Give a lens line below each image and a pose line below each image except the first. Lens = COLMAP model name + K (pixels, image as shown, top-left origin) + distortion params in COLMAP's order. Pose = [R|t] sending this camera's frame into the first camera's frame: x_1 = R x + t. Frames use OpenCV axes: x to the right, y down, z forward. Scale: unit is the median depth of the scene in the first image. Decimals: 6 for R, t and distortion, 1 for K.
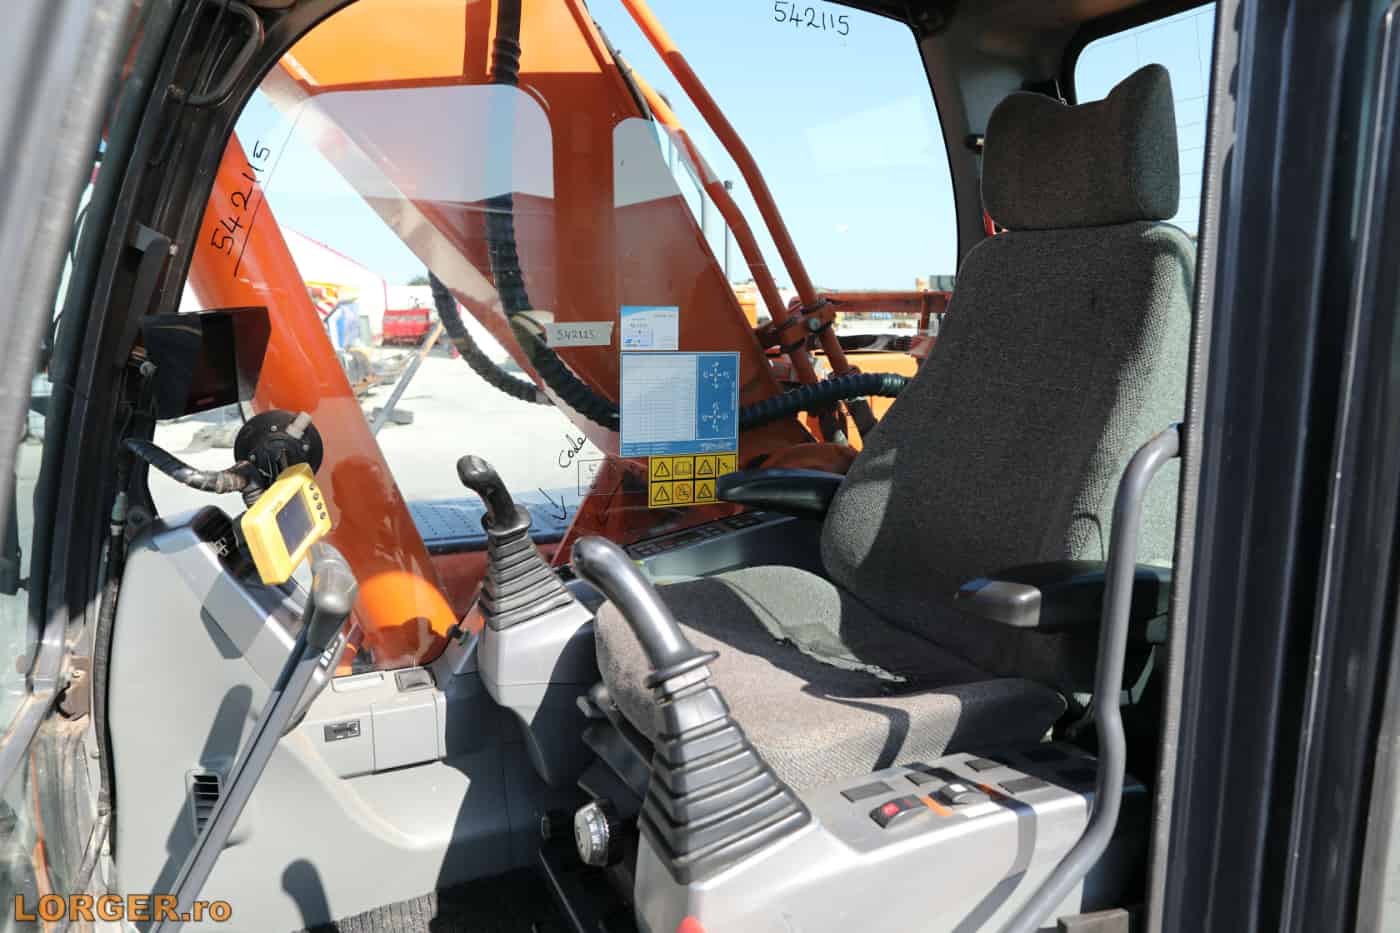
lens RADIAL K [[956.7, 0, 699.0], [0, 956.7, 462.7], [0, 0, 1]] dist [-0.047149, 0.041195]
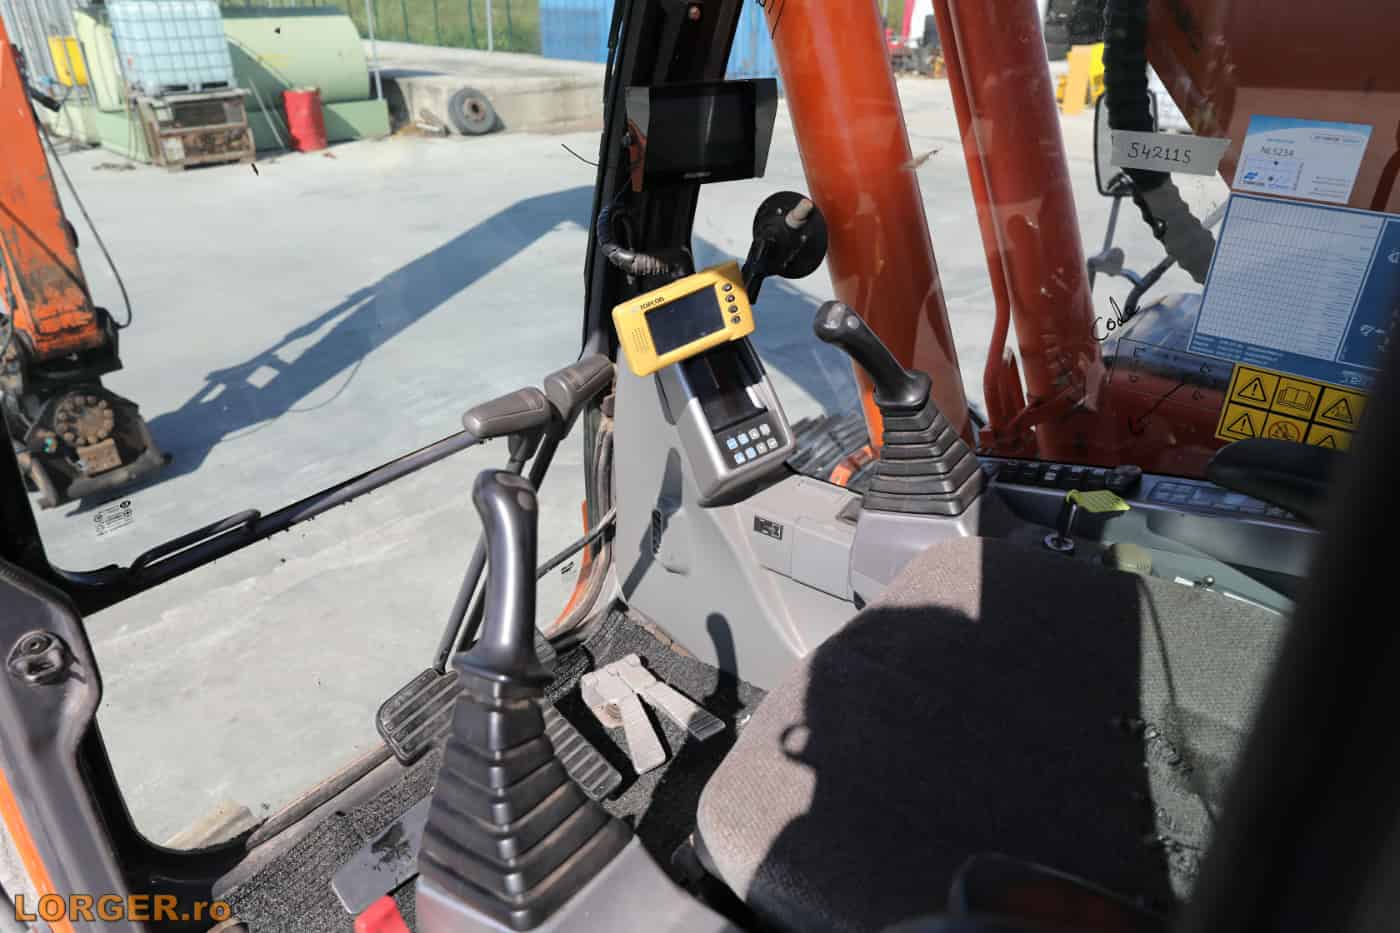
lens RADIAL K [[956.7, 0, 699.0], [0, 956.7, 462.7], [0, 0, 1]] dist [-0.047149, 0.041195]
pose [[0.481867, 0.404262, -0.777417, 0.301339], [-0.157373, 0.912715, 0.377073, -0.131017], [0.861997, -0.059355, 0.503427, 0.373827]]
